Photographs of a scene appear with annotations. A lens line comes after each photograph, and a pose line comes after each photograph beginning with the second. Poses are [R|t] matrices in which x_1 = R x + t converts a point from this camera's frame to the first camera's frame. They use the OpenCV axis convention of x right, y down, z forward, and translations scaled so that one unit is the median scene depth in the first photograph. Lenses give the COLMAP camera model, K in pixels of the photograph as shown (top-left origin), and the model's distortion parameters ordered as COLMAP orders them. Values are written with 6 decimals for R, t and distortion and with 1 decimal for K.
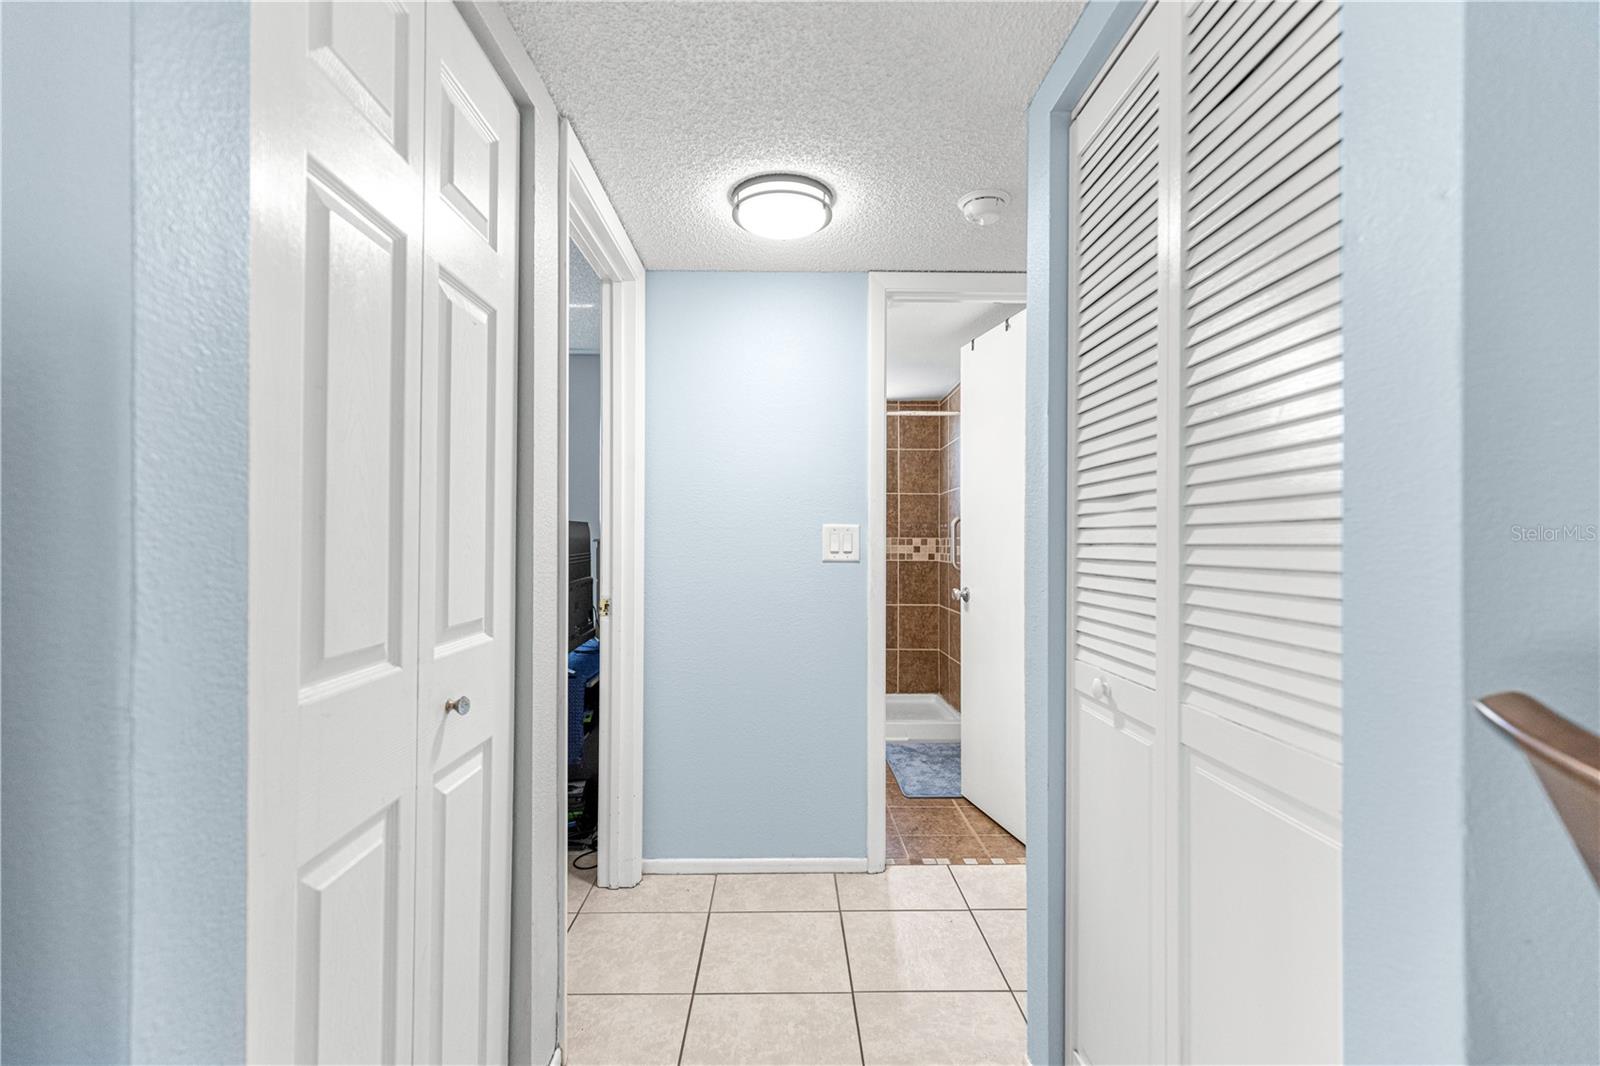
lens RADIAL K [[724.3, 0, 786.5], [0, 724.3, 532.8], [0, 0, 1]] dist [0.005710, 0.001082]
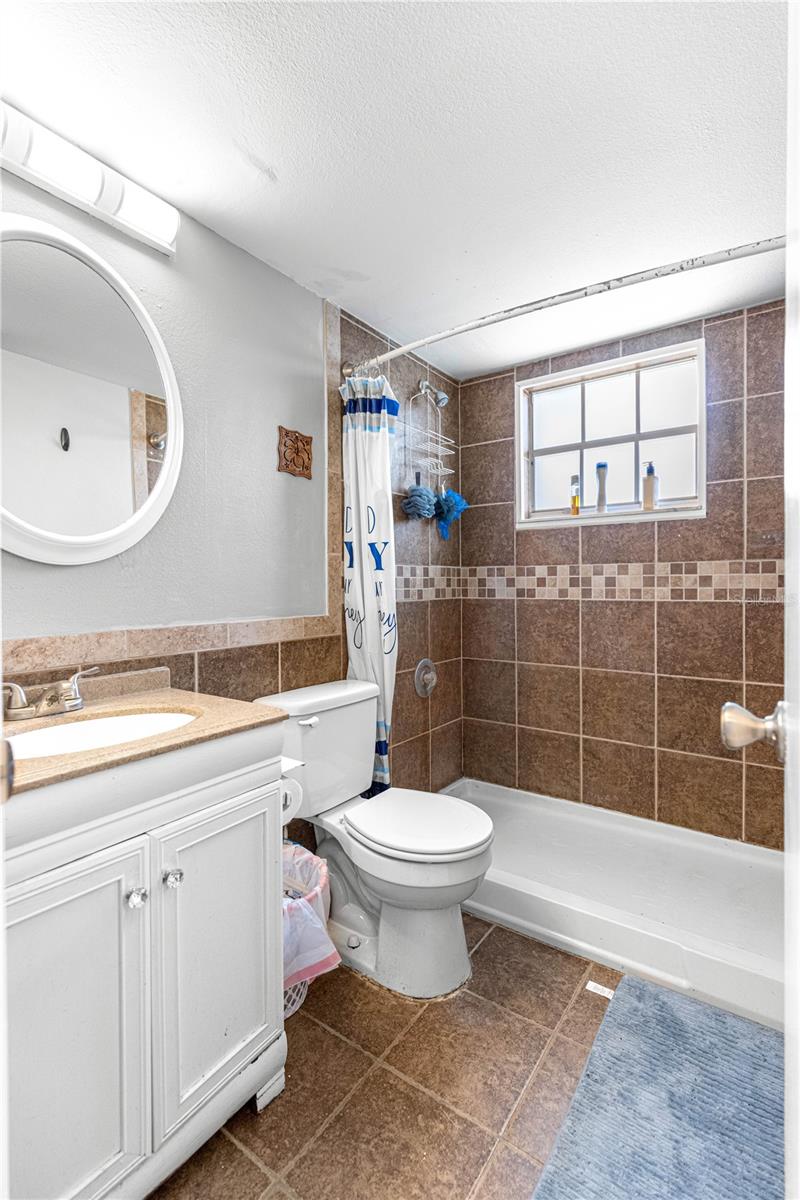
lens RADIAL K [[543.2, 0, 381.0], [0, 543.2, 594.6], [0, 0, 1]] dist [0.005710, 0.001082]
pose [[0.800693, -0.000197, -0.599075, 0.181760], [0.014684, 0.999706, 0.019296, 0.020846], [0.598895, -0.024247, 0.800460, 0.503719]]
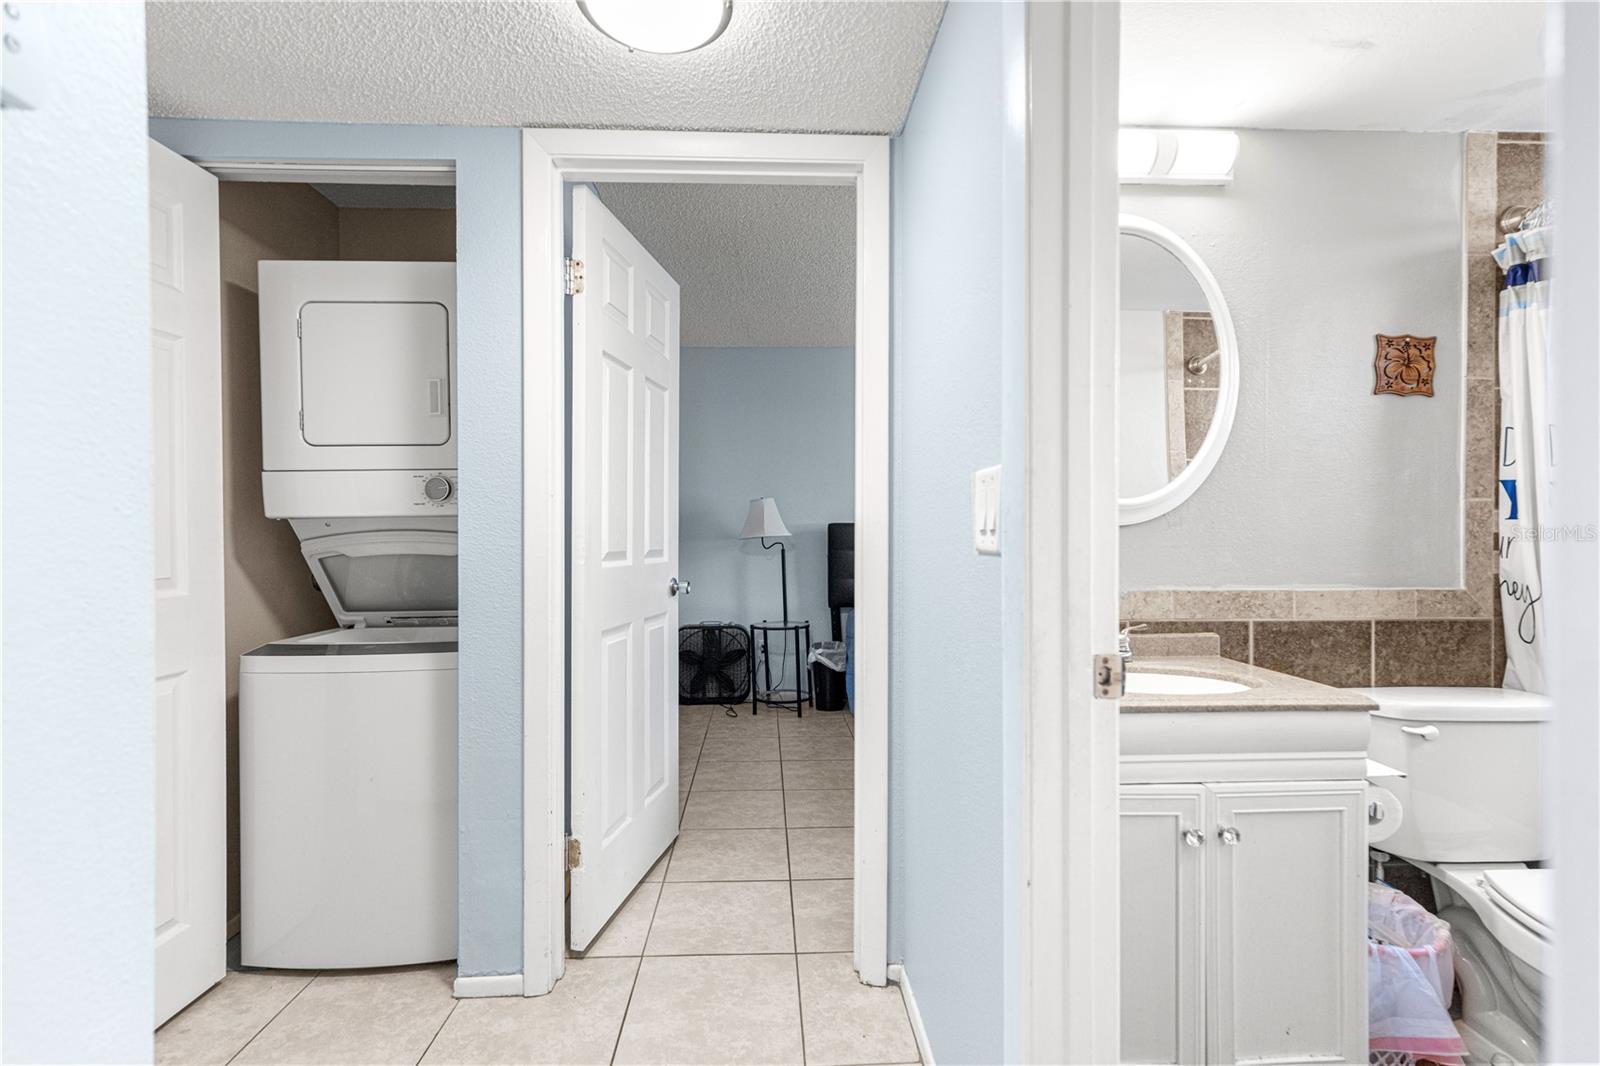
lens RADIAL K [[724.3, 0, 801.0], [0, 724.3, 528.0], [0, 0, 1]] dist [0.005710, 0.001082]
pose [[0.057969, -0.009002, -0.998278, 0.258902], [0.005326, 0.999948, -0.008708, 0.013722], [0.998304, -0.004812, 0.058014, 0.444391]]
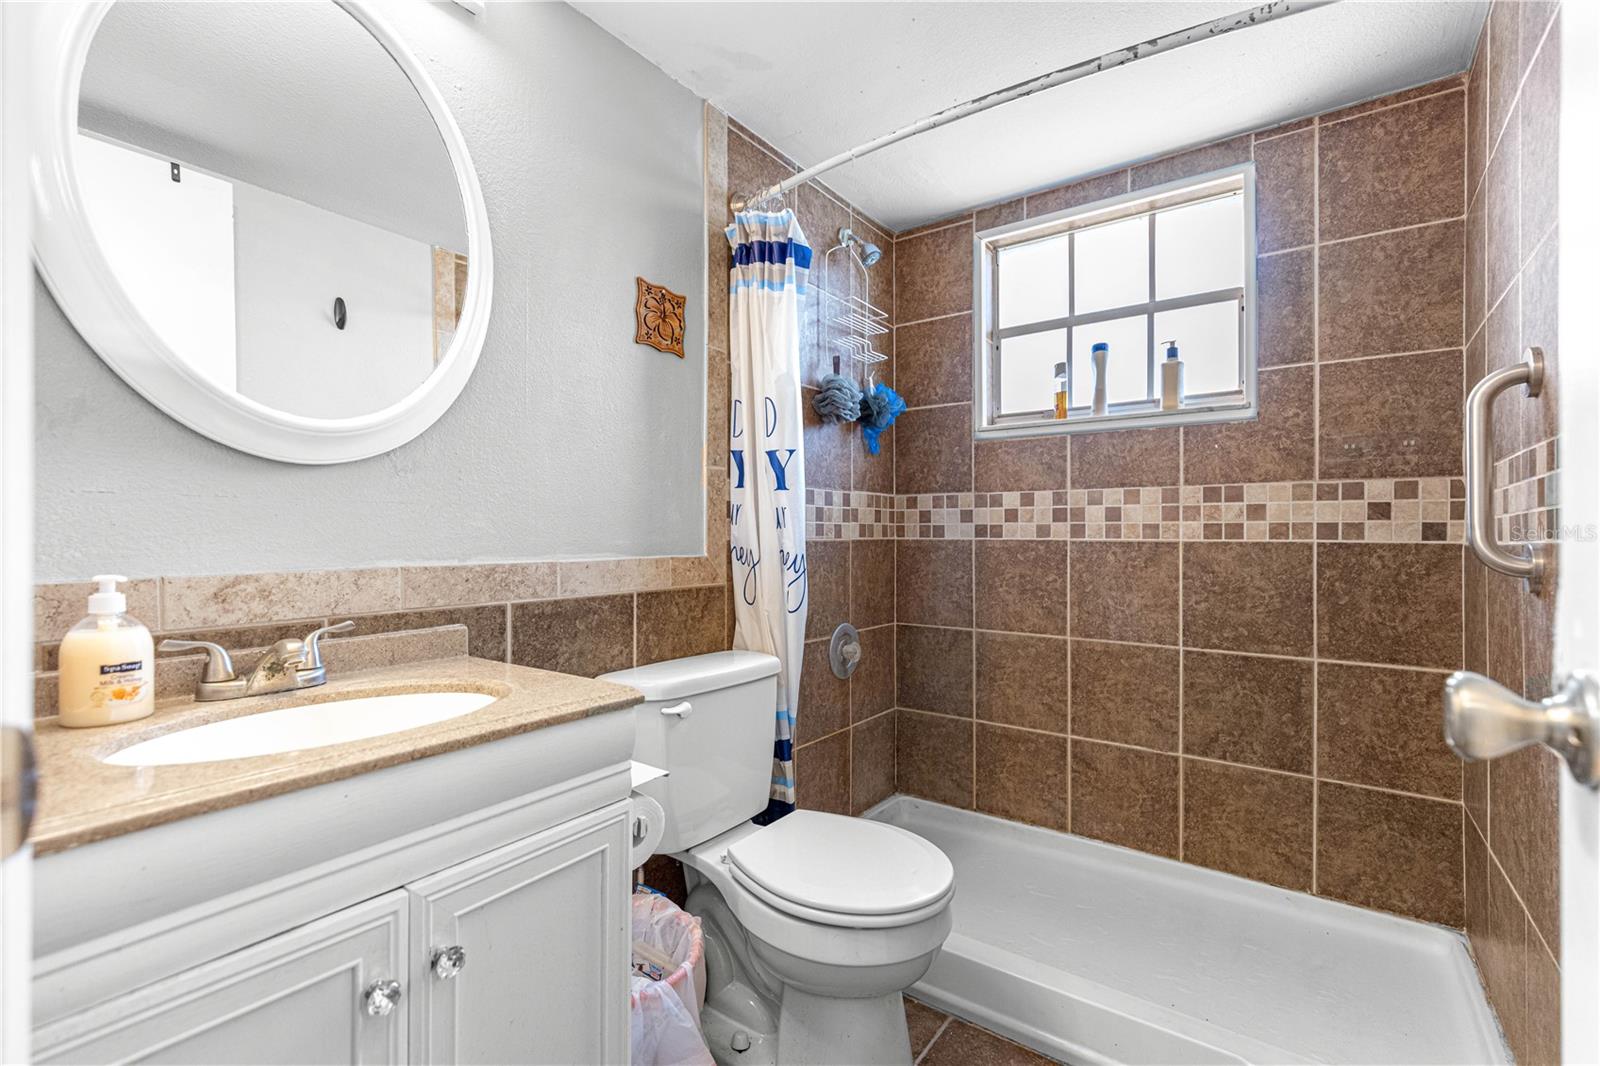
lens RADIAL K [[724.3, 0, 768.9], [0, 724.3, 537.2], [0, 0, 1]] dist [0.005710, 0.001082]
pose [[0.793193, -0.000832, -0.608969, 0.159597], [0.007318, 0.999940, 0.008166, 0.030768], [0.608926, -0.010933, 0.793152, 0.528363]]
